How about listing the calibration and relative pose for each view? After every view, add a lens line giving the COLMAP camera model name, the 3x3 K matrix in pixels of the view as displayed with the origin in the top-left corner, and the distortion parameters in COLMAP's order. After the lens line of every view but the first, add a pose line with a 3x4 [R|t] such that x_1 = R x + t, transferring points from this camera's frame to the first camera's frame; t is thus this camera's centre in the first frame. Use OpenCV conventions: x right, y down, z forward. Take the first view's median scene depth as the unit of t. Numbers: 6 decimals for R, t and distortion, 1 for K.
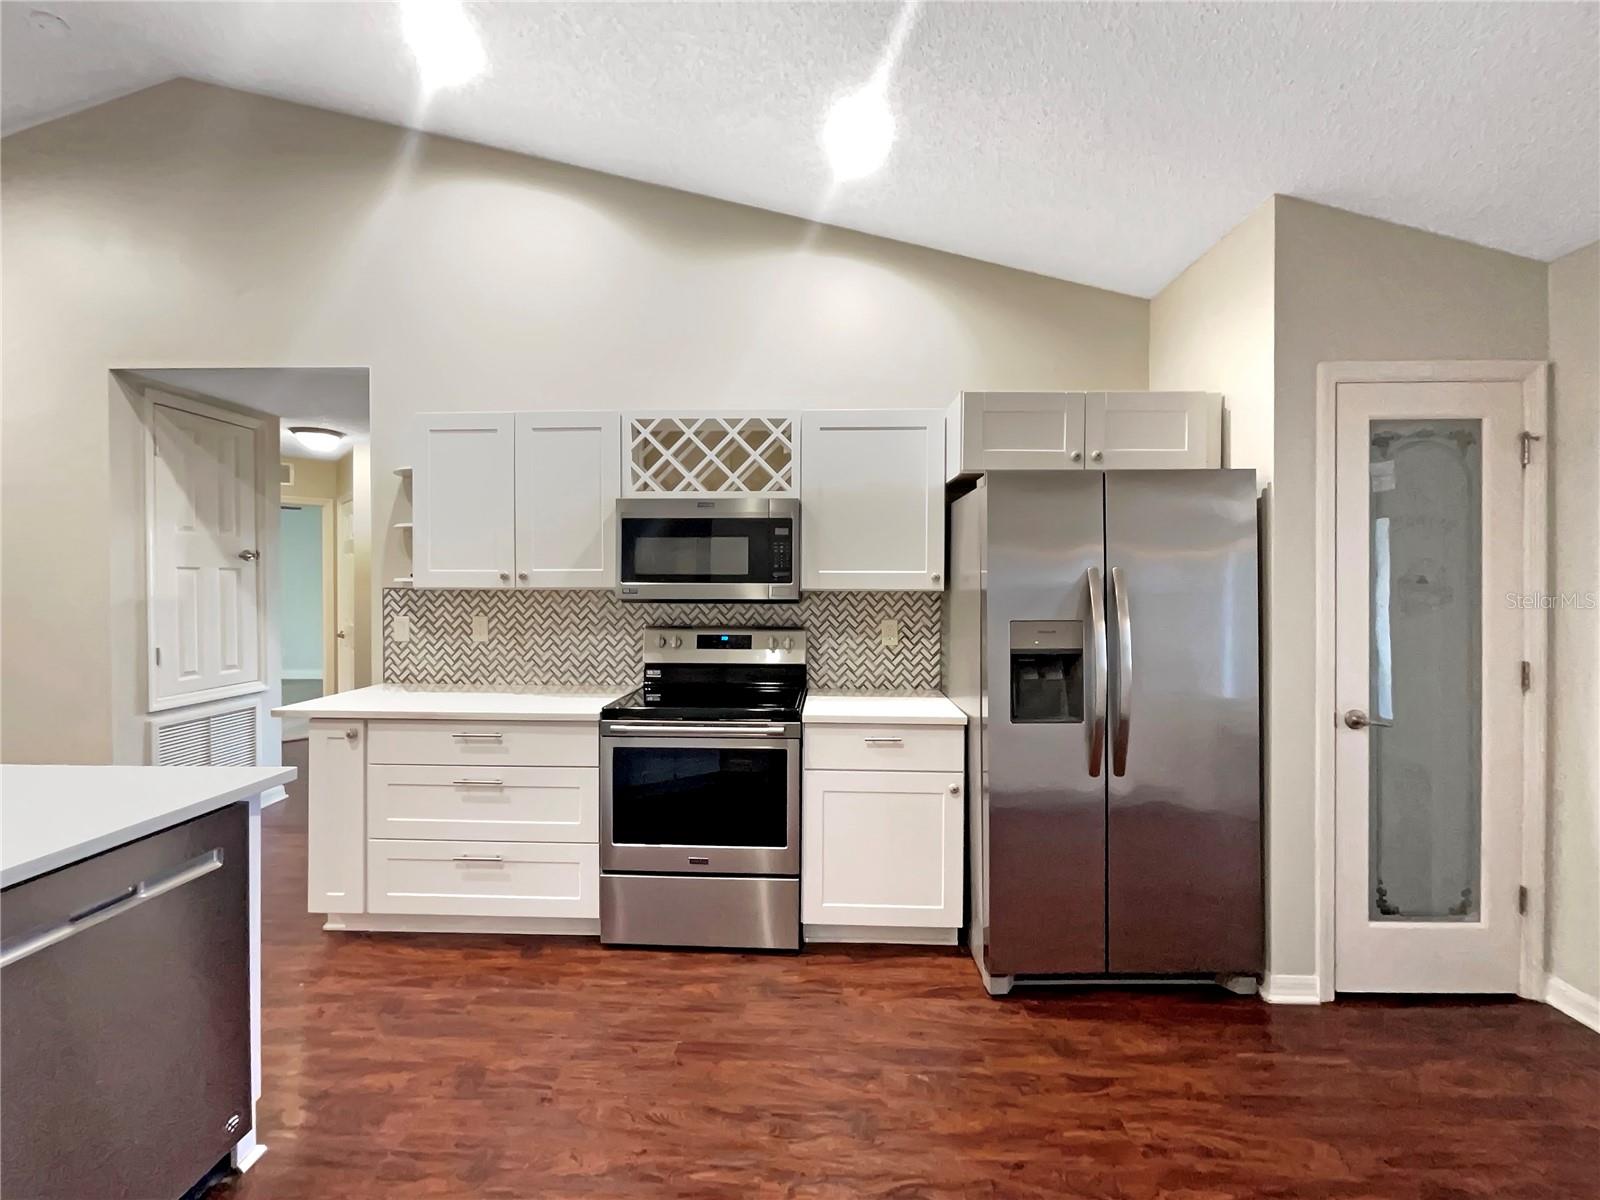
lens RADIAL K [[674.8, 0, 796.5], [0, 674.8, 597.7], [0, 0, 1]] dist [-0.005678, 0.000169]
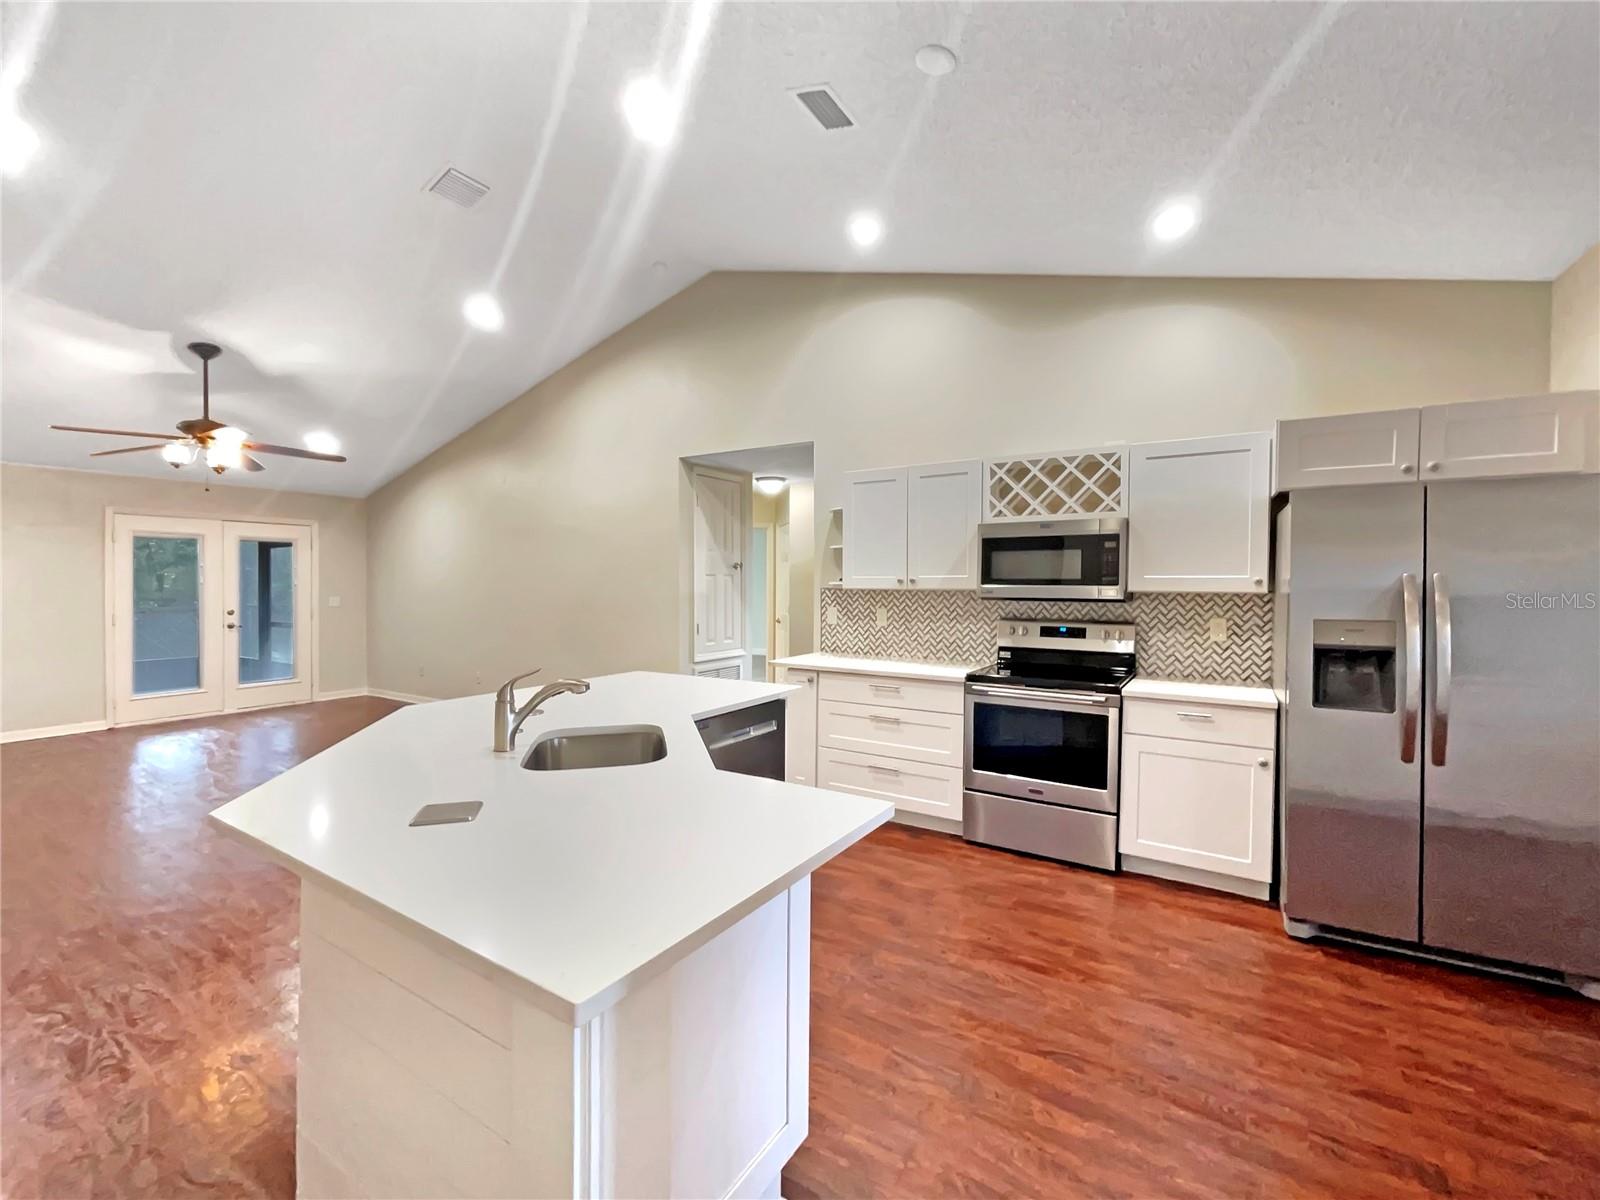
lens RADIAL K [[674.8, 0, 796.5], [0, 674.8, 597.7], [0, 0, 1]] dist [-0.005678, 0.000169]
pose [[0.865760, 0.011822, -0.500321, 0.096952], [-0.011362, 0.999928, 0.003966, 0.001858], [0.500331, 0.002252, 0.865831, -0.357399]]
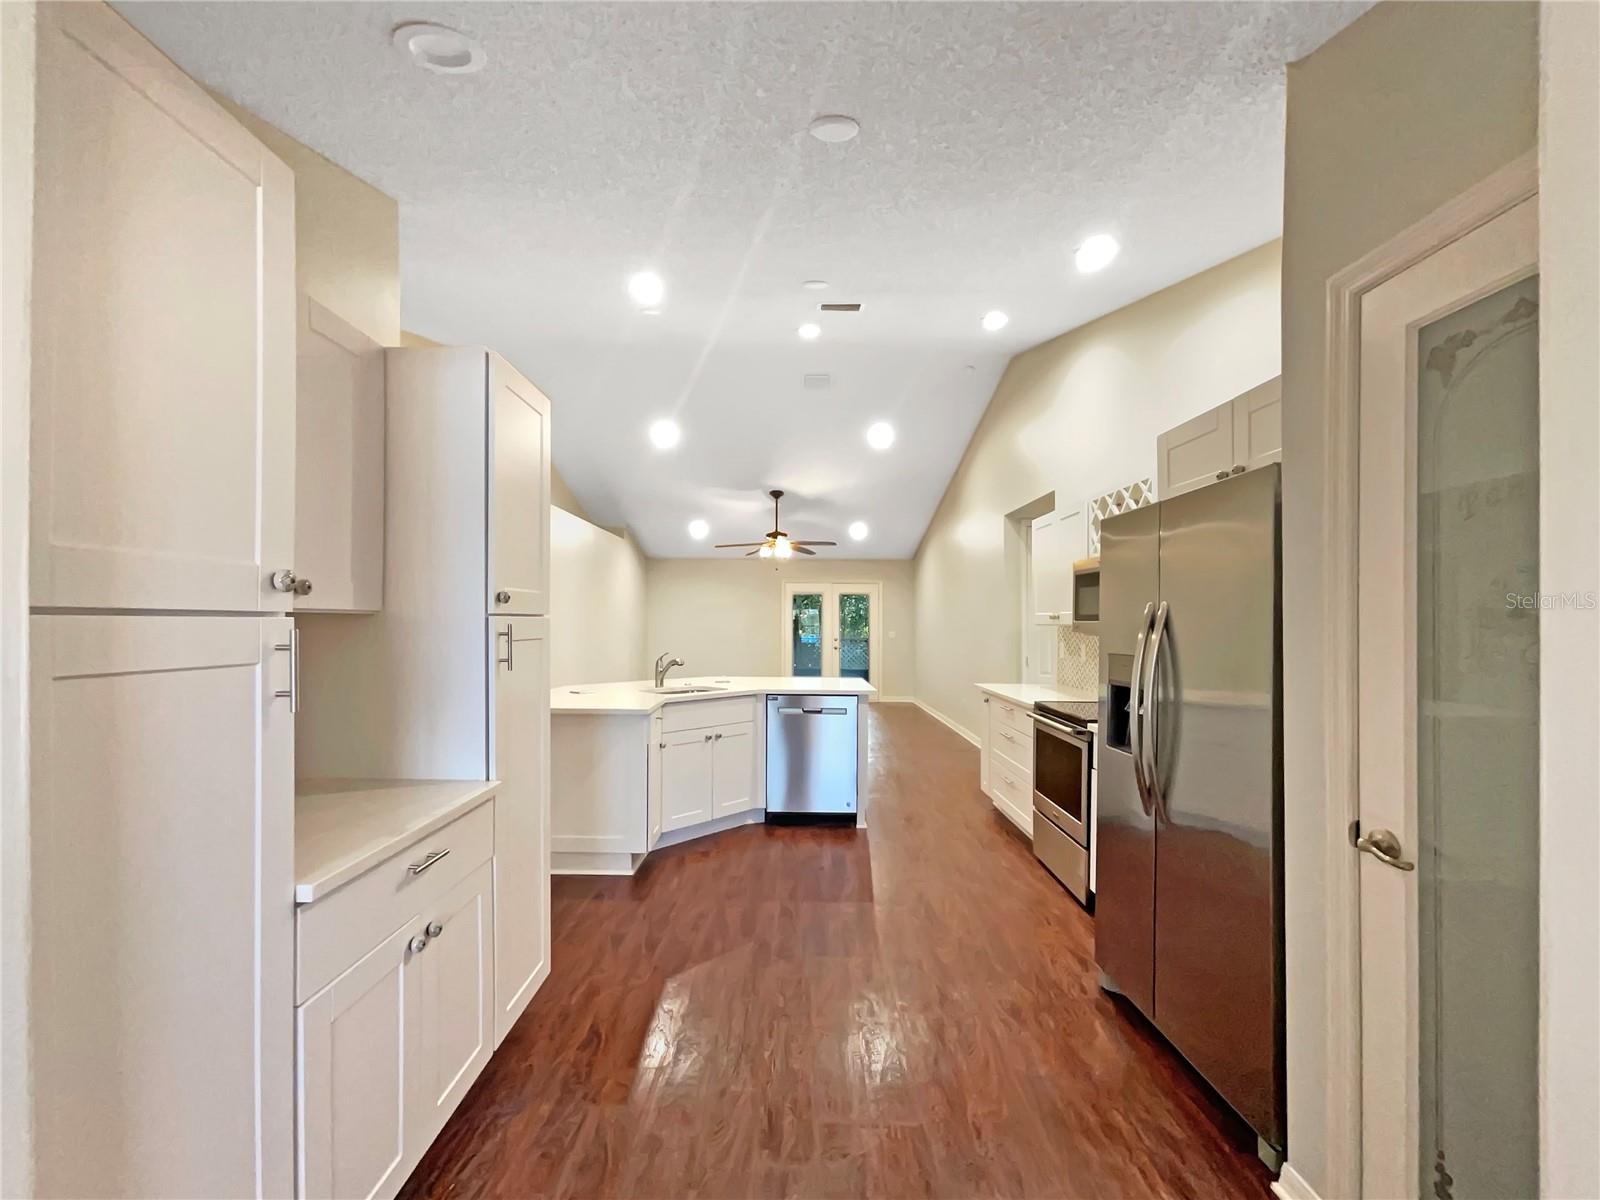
lens RADIAL K [[687.0, 0, 805.5], [0, 687.0, 618.6], [0, 0, 1]] dist [-0.000748, 0.000091]
pose [[0.040905, -0.007489, -0.999135, 1.106997], [-0.022331, 0.999715, -0.008407, 0.001628], [0.998913, 0.022656, 0.040726, 0.351201]]
